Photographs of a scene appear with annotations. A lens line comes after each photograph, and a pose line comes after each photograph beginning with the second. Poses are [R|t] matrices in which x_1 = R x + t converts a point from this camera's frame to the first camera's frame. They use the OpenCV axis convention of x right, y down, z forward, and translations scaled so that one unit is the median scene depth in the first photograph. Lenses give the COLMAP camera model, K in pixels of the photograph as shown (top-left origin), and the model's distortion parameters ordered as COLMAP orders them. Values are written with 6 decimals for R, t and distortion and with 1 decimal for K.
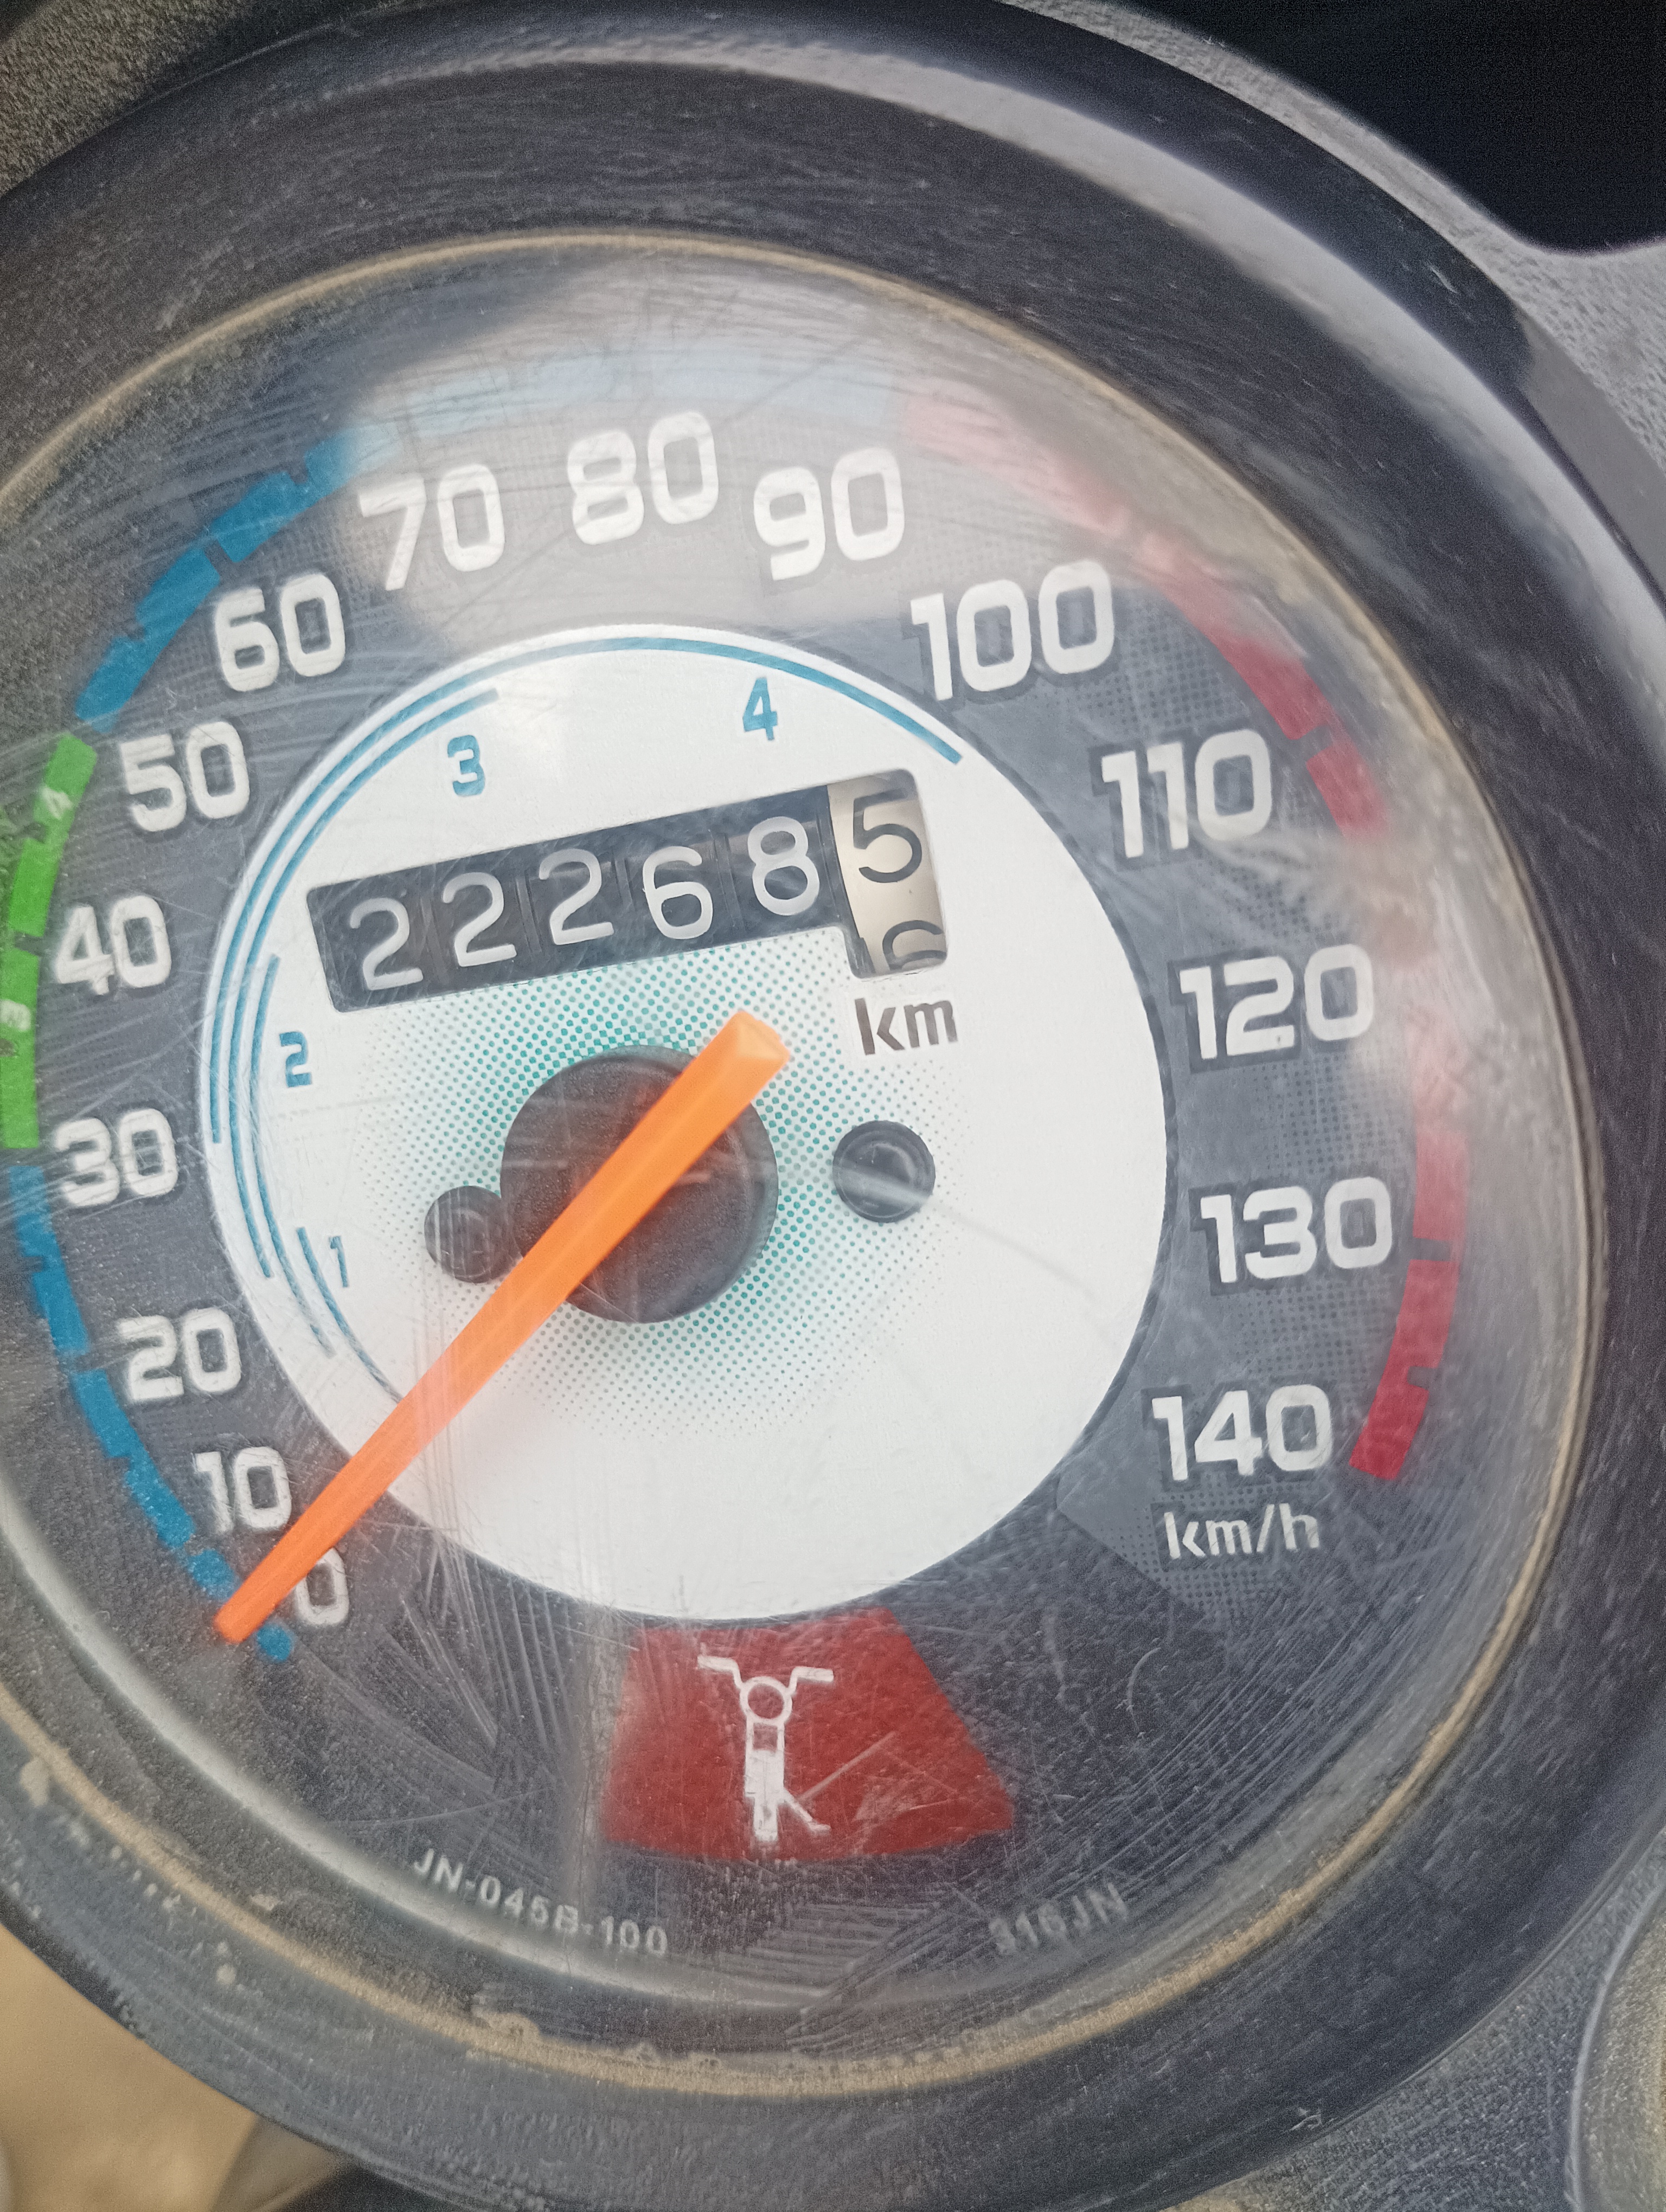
lens RADIAL K [[1936.4, 0, 830.8], [0, 1936.4, 1087.1], [0, 0, 1]] dist [0.050643, -0.219529]
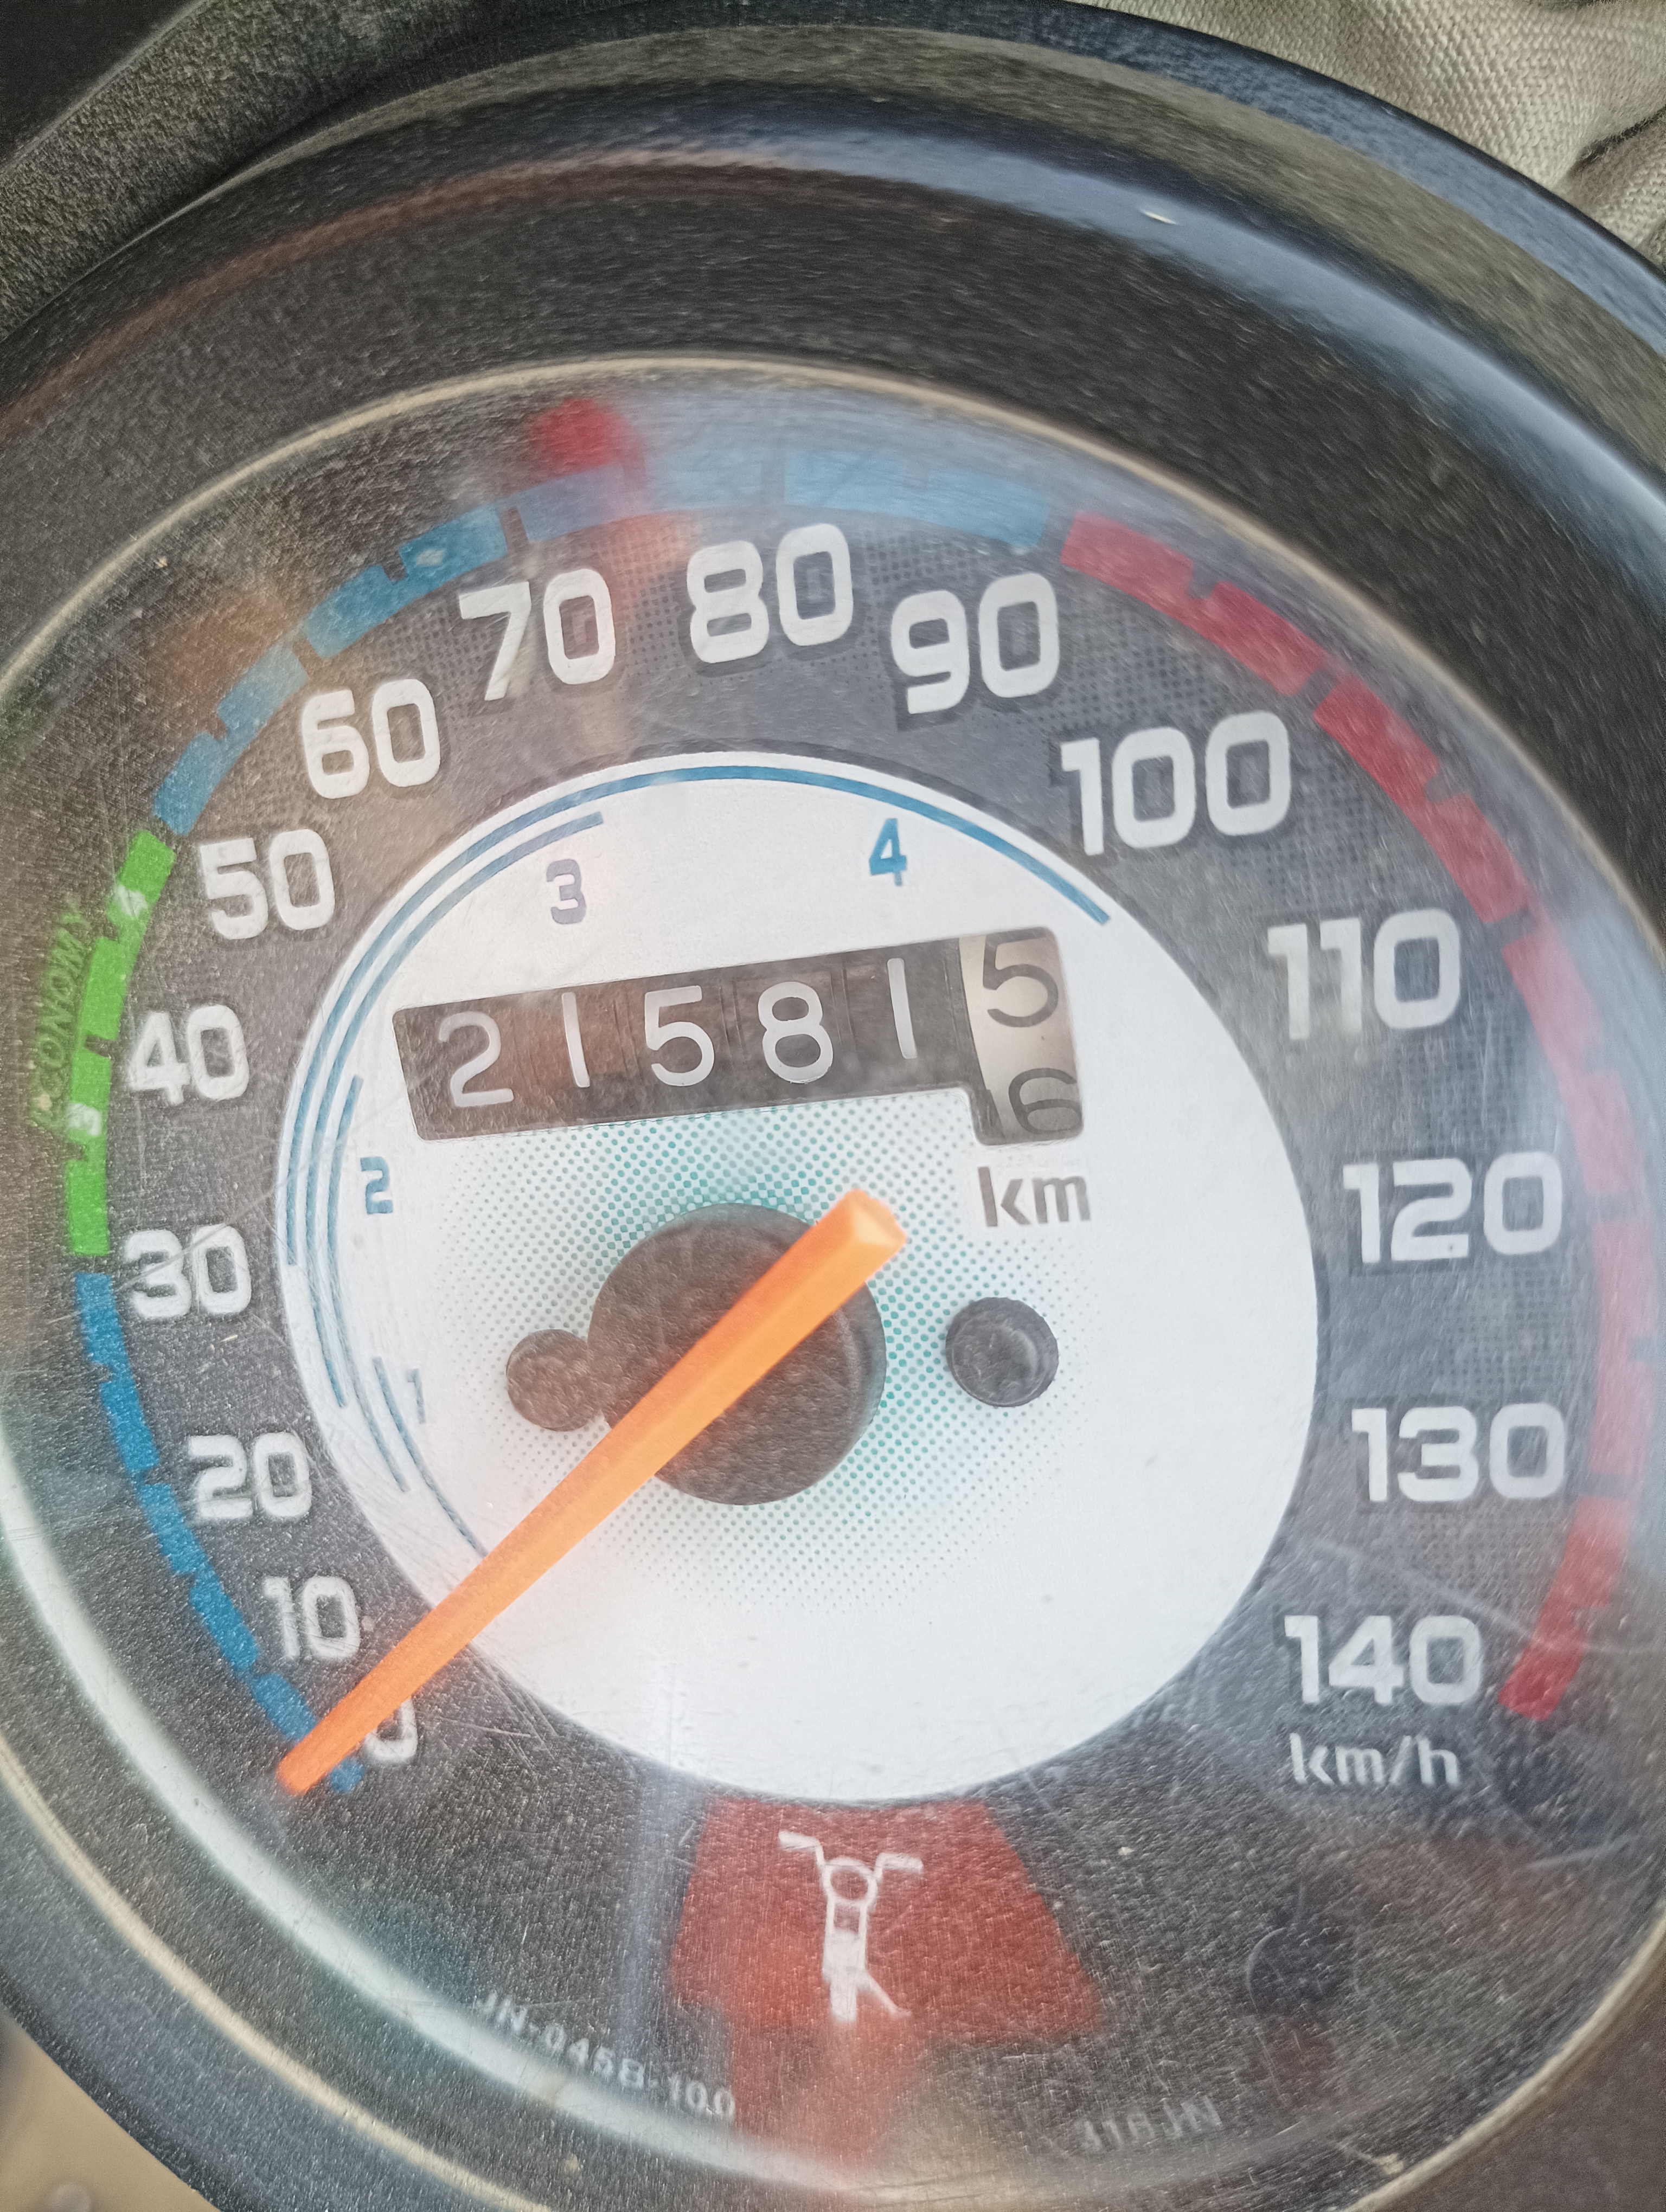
lens RADIAL K [[1936.4, 0, 818.7], [0, 1936.4, 1115.7], [0, 0, 1]] dist [0.050643, -0.219529]
pose [[0.997686, 0.041632, -0.053762, -0.014485], [-0.039058, 0.998080, 0.048076, -0.109641], [0.055660, -0.045865, 0.997396, 0.083618]]
